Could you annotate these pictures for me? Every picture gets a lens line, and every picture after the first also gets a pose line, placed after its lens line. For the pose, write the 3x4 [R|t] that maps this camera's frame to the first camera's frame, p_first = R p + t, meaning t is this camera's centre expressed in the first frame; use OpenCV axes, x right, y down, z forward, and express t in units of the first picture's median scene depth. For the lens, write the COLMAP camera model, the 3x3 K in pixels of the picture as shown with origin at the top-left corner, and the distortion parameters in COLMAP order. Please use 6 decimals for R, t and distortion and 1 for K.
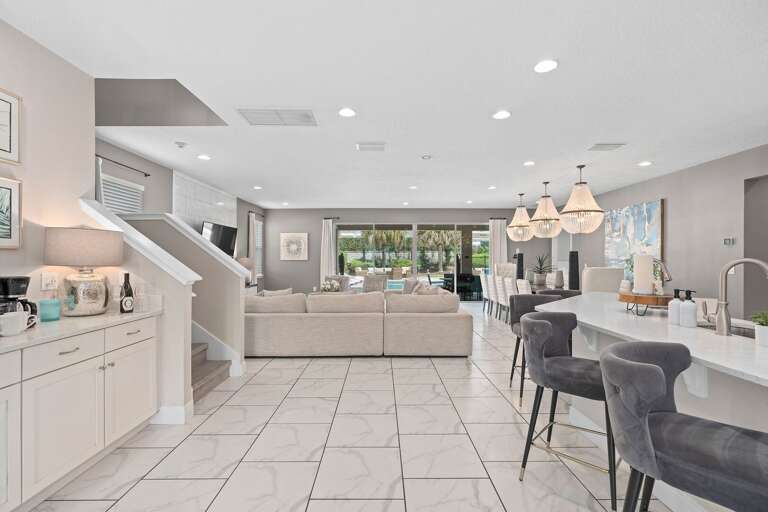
lens RADIAL K [[349.0, 0, 384.0], [0, 349.0, 256.0], [0, 0, 1]] dist [0.001195, 0.000133]
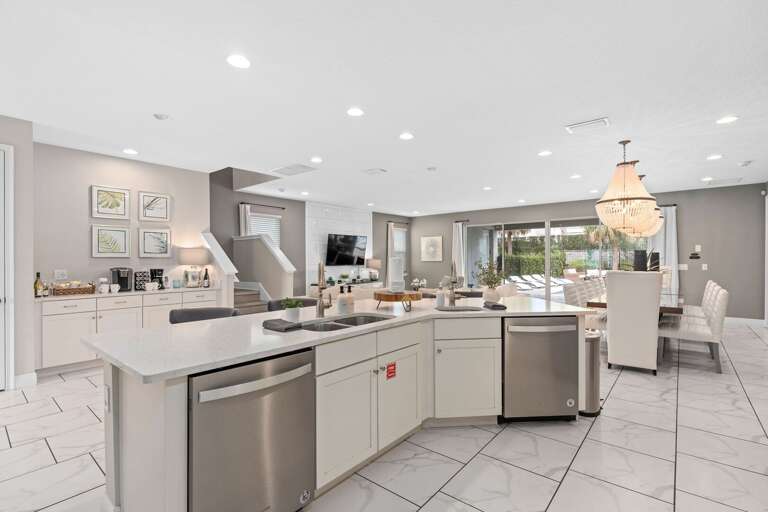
lens RADIAL K [[360.3, 0, 386.7], [0, 360.3, 259.2], [0, 0, 1]] dist [-0.002968, -0.000096]
pose [[0.758986, -0.003239, -0.651099, 0.462618], [0.009654, 0.999934, 0.006279, -0.002601], [0.651035, -0.011051, 0.758967, 0.023215]]
